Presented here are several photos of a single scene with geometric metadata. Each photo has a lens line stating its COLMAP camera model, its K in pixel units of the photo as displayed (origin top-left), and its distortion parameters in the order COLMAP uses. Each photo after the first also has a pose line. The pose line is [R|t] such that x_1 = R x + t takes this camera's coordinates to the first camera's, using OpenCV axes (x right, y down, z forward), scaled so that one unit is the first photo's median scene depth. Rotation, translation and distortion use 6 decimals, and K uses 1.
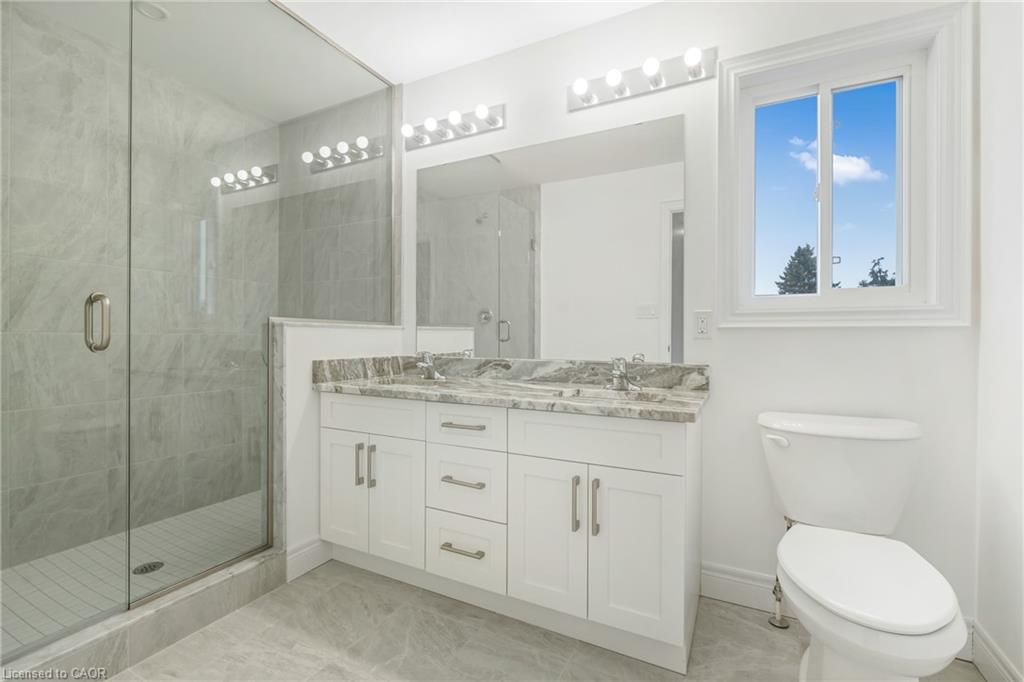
lens RADIAL K [[455.0, 0, 510.3], [0, 455.0, 336.0], [0, 0, 1]] dist [-0.002722, -0.000100]
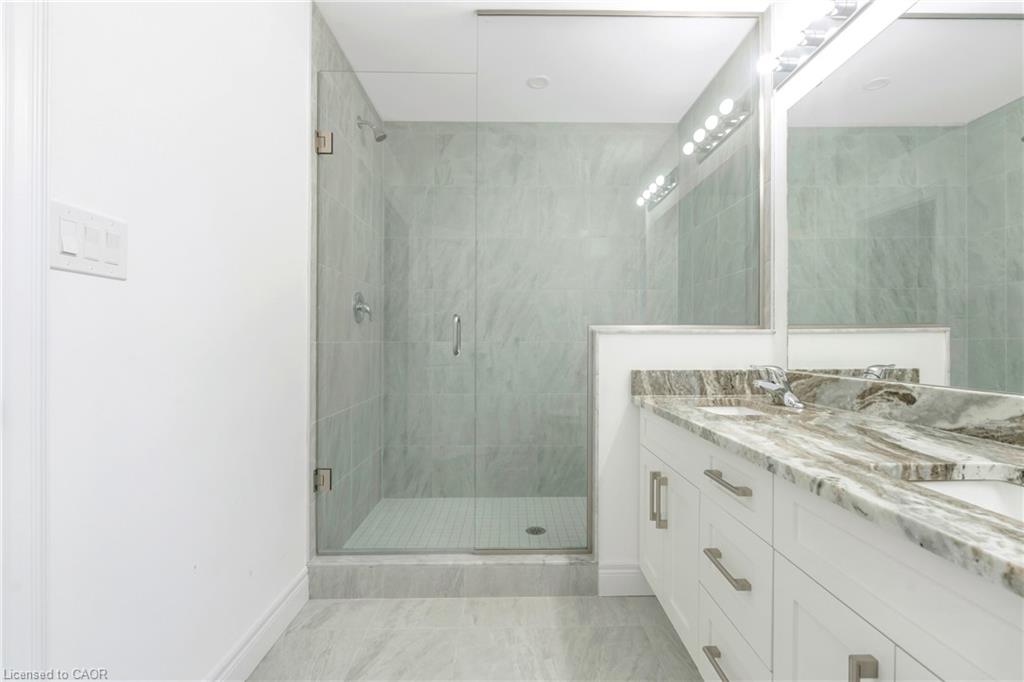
lens RADIAL K [[458.5, 0, 513.4], [0, 458.5, 340.1], [0, 0, 1]] dist [-0.003191, 0.000113]
pose [[0.468811, -0.008755, -0.883255, 0.268694], [0.004781, 0.999961, -0.007374, -0.001663], [0.883285, -0.000766, 0.468835, 0.337444]]
